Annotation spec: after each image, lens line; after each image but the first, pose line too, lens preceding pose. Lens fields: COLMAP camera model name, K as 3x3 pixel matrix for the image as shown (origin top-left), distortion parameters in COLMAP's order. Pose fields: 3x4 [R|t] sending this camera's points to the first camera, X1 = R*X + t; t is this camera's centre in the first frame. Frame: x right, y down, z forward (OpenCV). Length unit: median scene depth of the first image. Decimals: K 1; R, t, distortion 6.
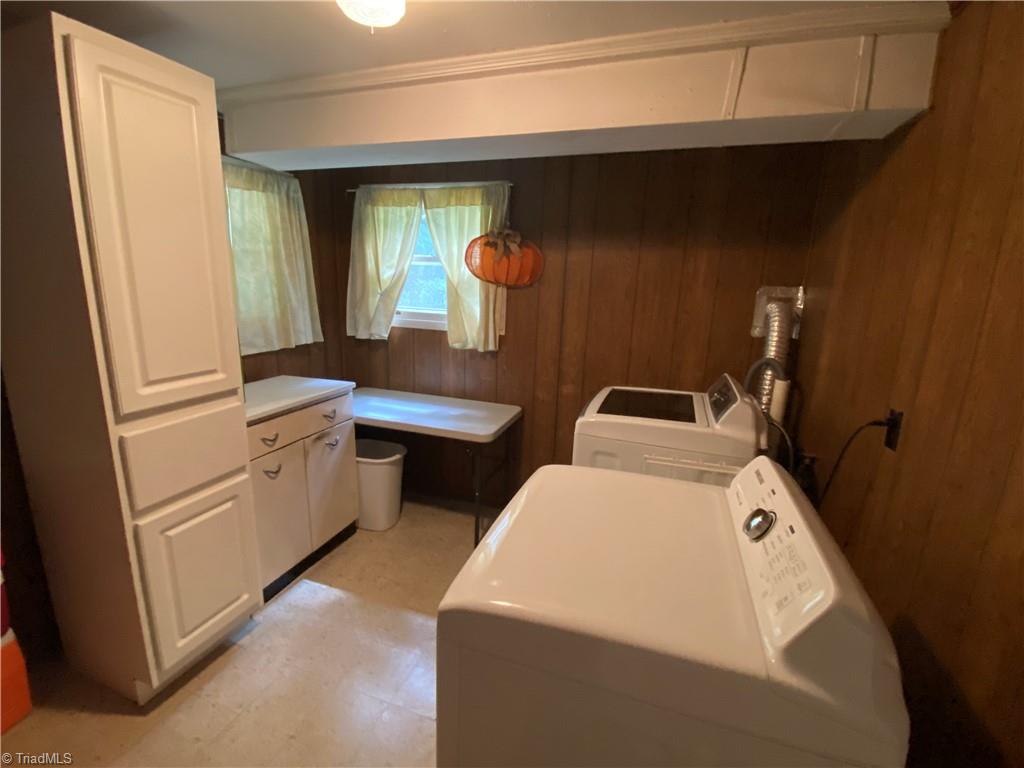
lens RADIAL K [[457.6, 0, 512.0], [0, 457.6, 384.0], [0, 0, 1]] dist [-0.022070, -0.000311]
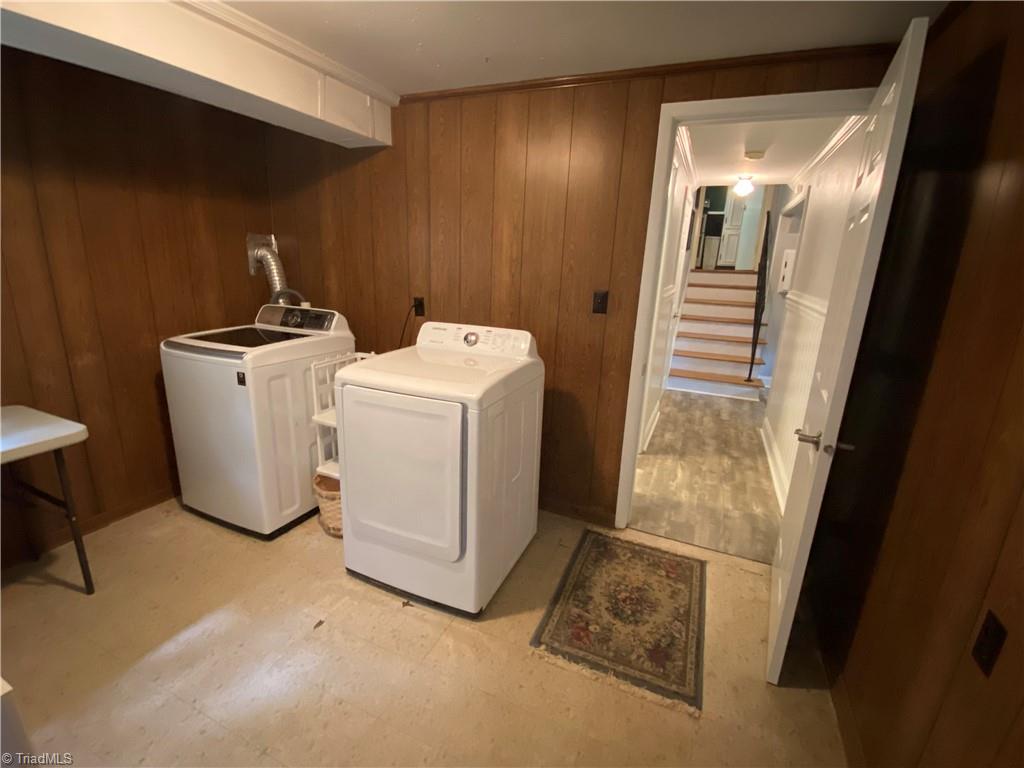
lens RADIAL K [[457.6, 0, 512.0], [0, 457.6, 384.0], [0, 0, 1]] dist [-0.022070, -0.000311]
pose [[0.074053, -0.288622, 0.954575, -1.174298], [0.178308, 0.945610, 0.272079, -0.058034], [-0.981184, 0.150060, 0.121489, 0.341910]]
